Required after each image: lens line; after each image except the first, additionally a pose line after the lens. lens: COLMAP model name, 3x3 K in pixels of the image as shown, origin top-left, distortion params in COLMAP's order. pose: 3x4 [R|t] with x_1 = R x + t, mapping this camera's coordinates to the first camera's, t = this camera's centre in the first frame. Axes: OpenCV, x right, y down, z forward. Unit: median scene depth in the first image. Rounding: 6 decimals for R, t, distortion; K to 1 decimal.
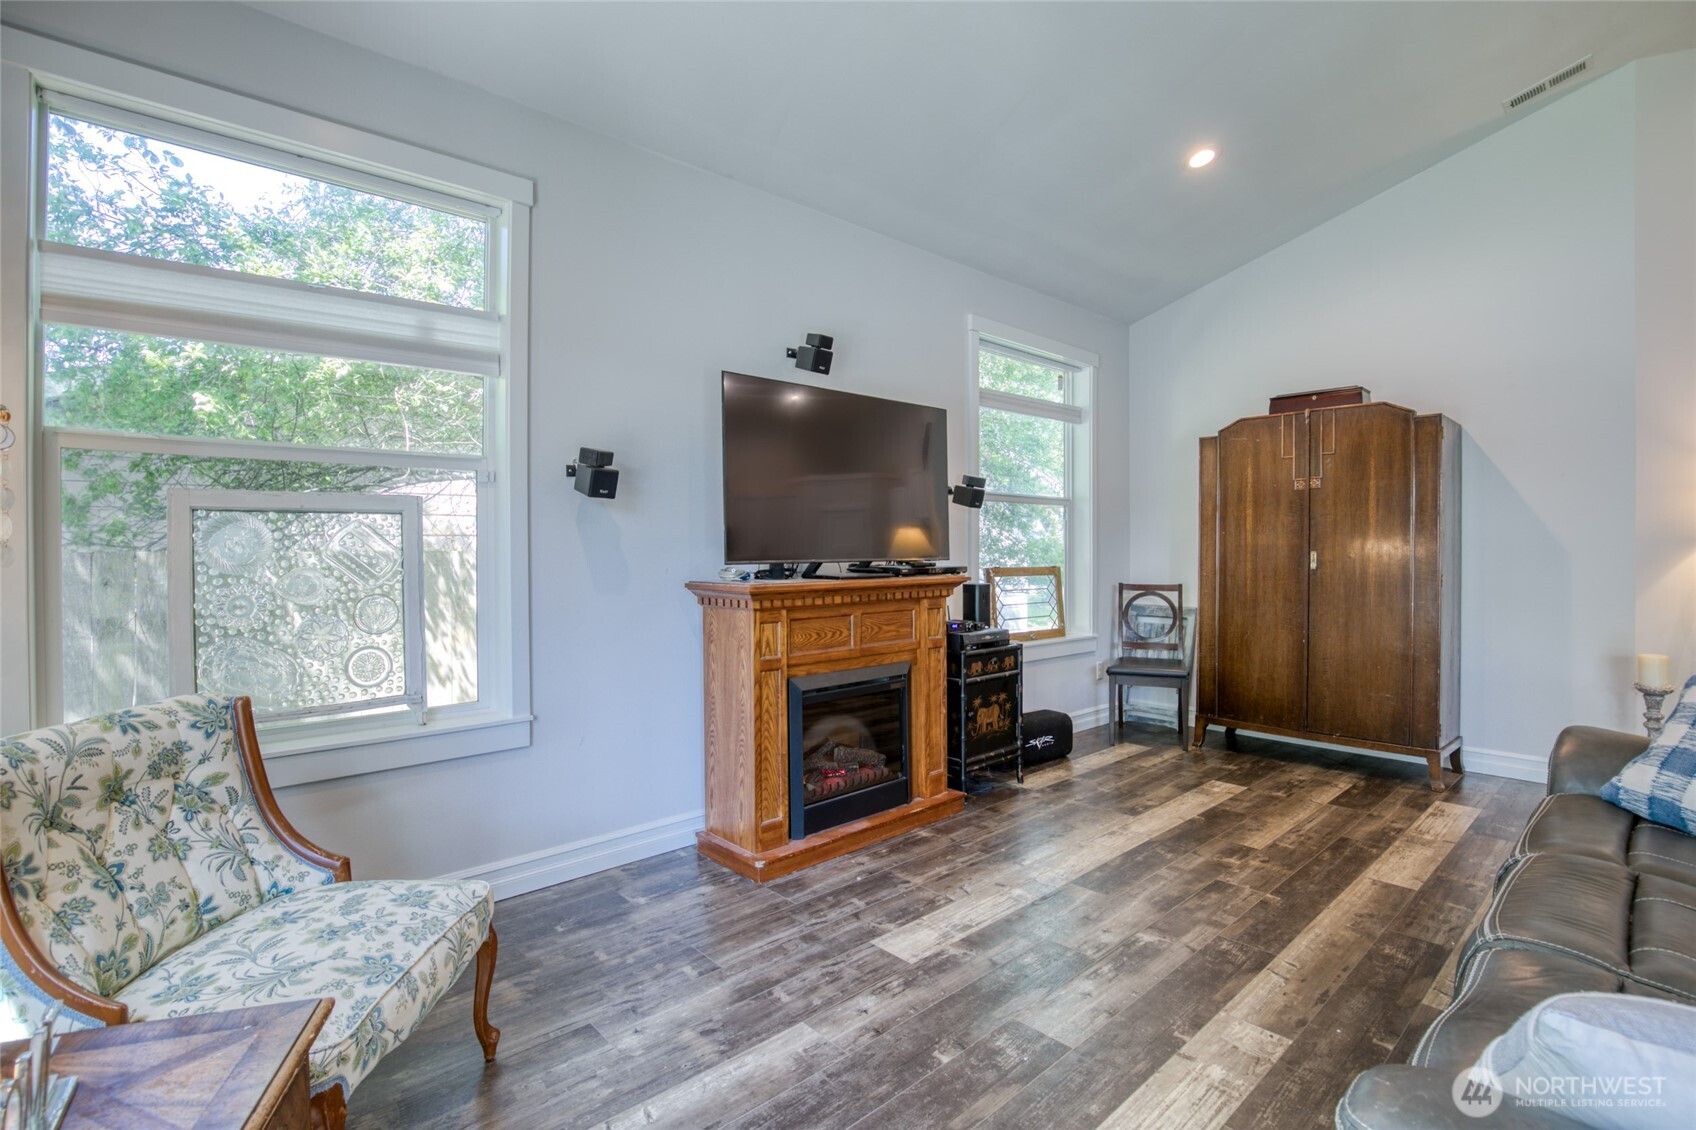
lens RADIAL K [[790.8, 0, 849.0], [0, 790.8, 554.9], [0, 0, 1]] dist [-0.028829, 0.003664]
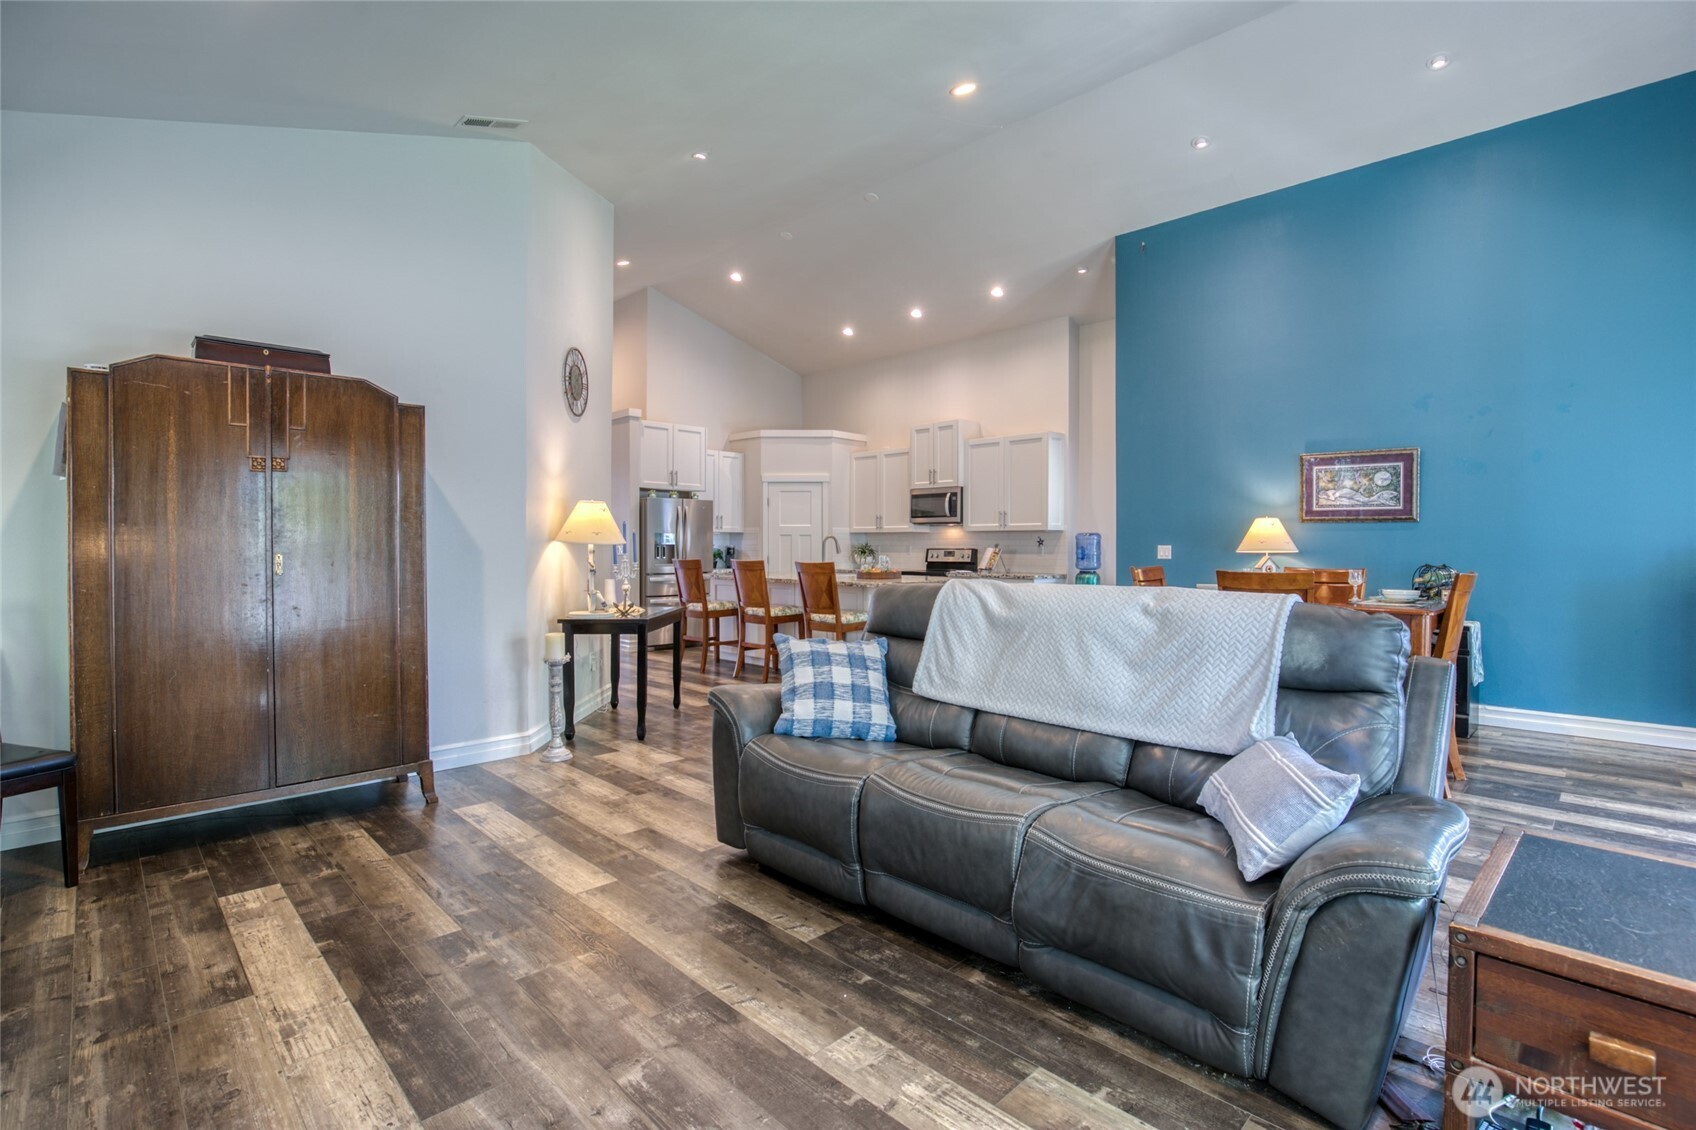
lens RADIAL K [[790.8, 0, 857.8], [0, 790.8, 561.6], [0, 0, 1]] dist [-0.028829, 0.003664]
pose [[-0.050628, -0.015966, 0.998590, -0.233159], [0.011143, 0.999801, 0.016551, -0.002080], [-0.998655, 0.011965, -0.050440, 0.541892]]
